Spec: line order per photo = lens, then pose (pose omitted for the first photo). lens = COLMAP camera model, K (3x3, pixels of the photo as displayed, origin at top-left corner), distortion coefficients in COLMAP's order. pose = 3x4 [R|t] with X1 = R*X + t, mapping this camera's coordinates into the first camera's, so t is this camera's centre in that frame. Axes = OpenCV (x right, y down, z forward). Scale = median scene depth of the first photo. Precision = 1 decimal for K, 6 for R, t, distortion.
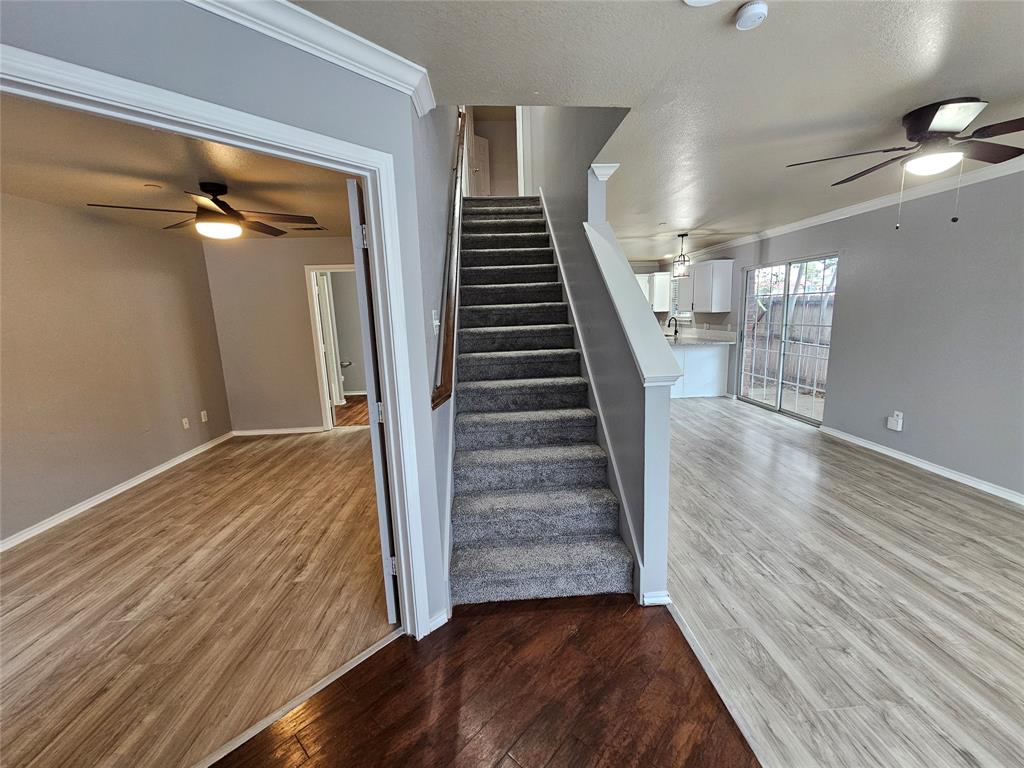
lens RADIAL K [[417.8, 0, 518.5], [0, 417.8, 381.9], [0, 0, 1]] dist [0.000071, 0.000576]
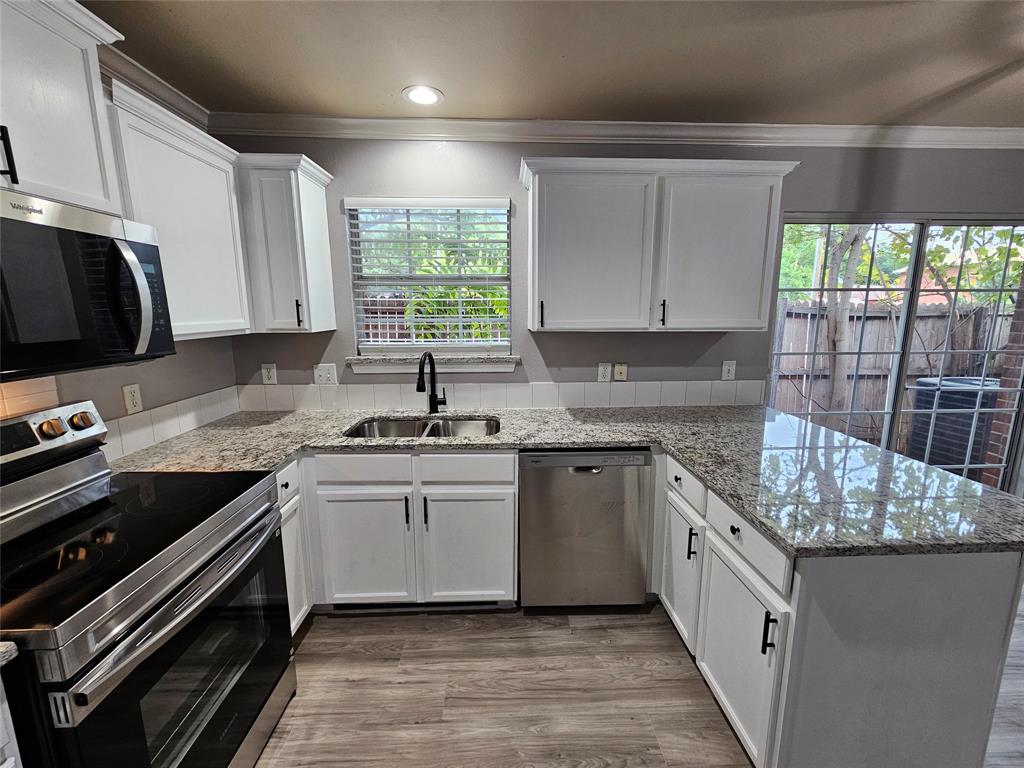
lens RADIAL K [[417.8, 0, 523.4], [0, 417.8, 379.6], [0, 0, 1]] dist [0.000071, 0.000576]
pose [[0.024156, -0.142252, 0.989536, 0.238525], [0.171363, 0.975764, 0.136089, -0.380000], [-0.984912, 0.166282, 0.047947, 2.169864]]
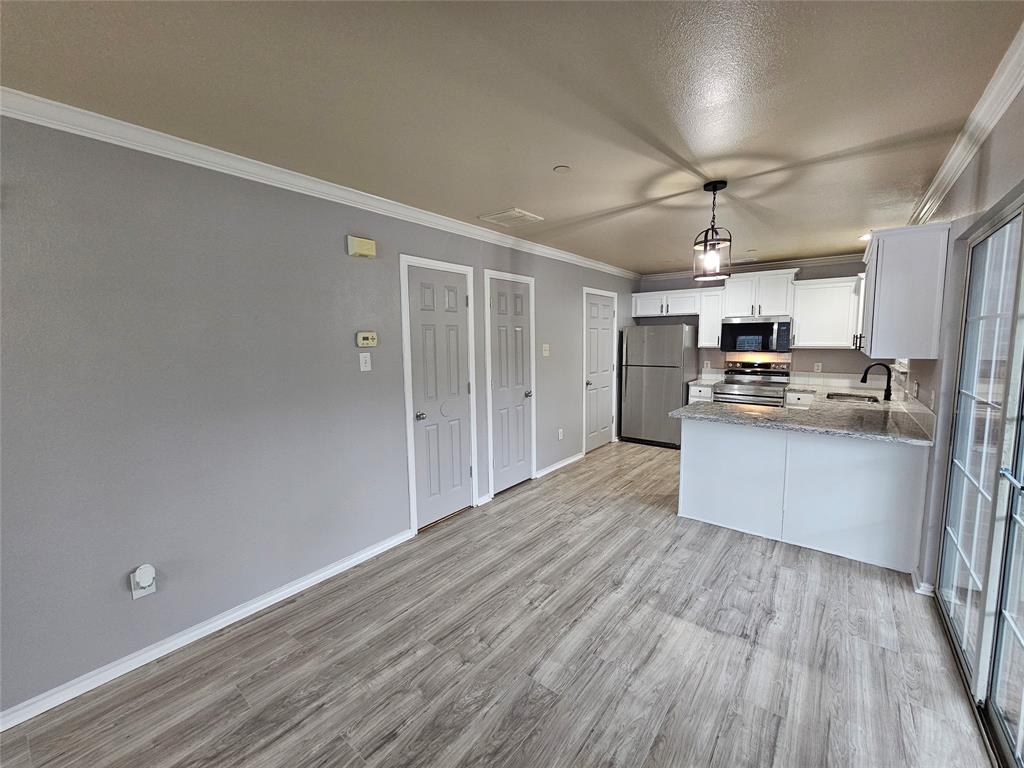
lens RADIAL K [[417.8, 0, 517.4], [0, 417.8, 380.7], [0, 0, 1]] dist [0.000071, 0.000576]
pose [[0.745240, 0.091324, -0.660512, 0.879023], [-0.128678, 0.991653, -0.008076, -0.179288], [0.654262, 0.091012, 0.750772, 0.868032]]
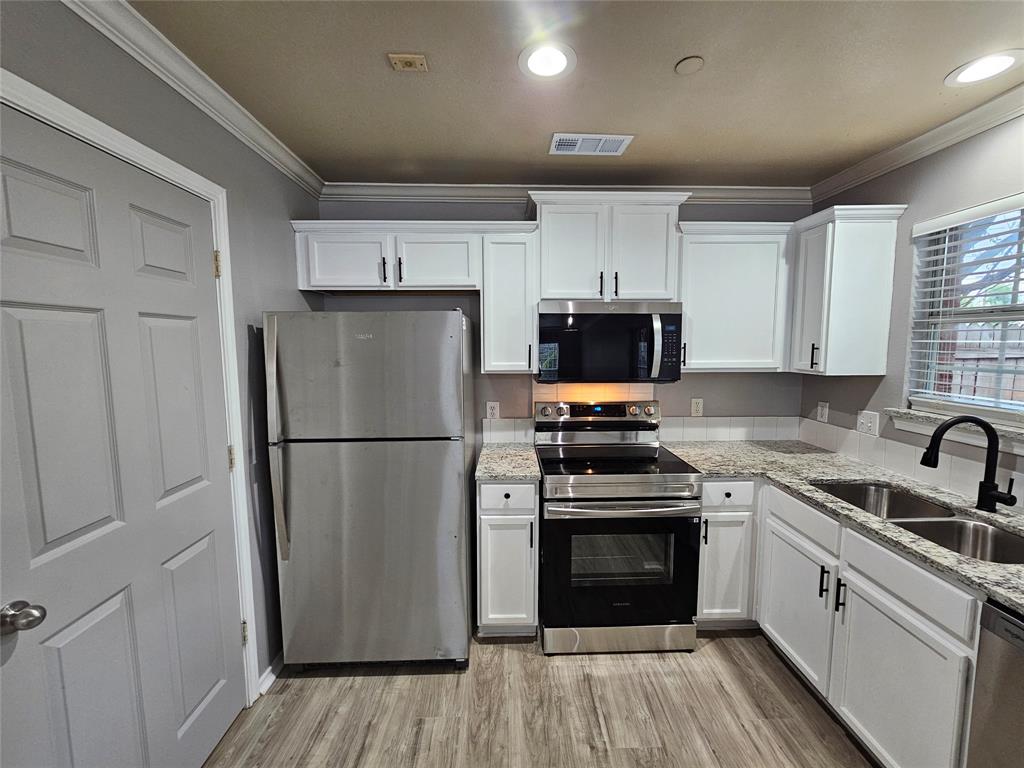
lens RADIAL K [[417.8, 0, 515.6], [0, 417.8, 381.9], [0, 0, 1]] dist [0.000071, 0.000576]
pose [[0.998928, 0.028612, -0.036390, 0.399816], [-0.031374, 0.996480, -0.077734, -0.347730], [0.034038, 0.078792, 0.996310, 1.884941]]
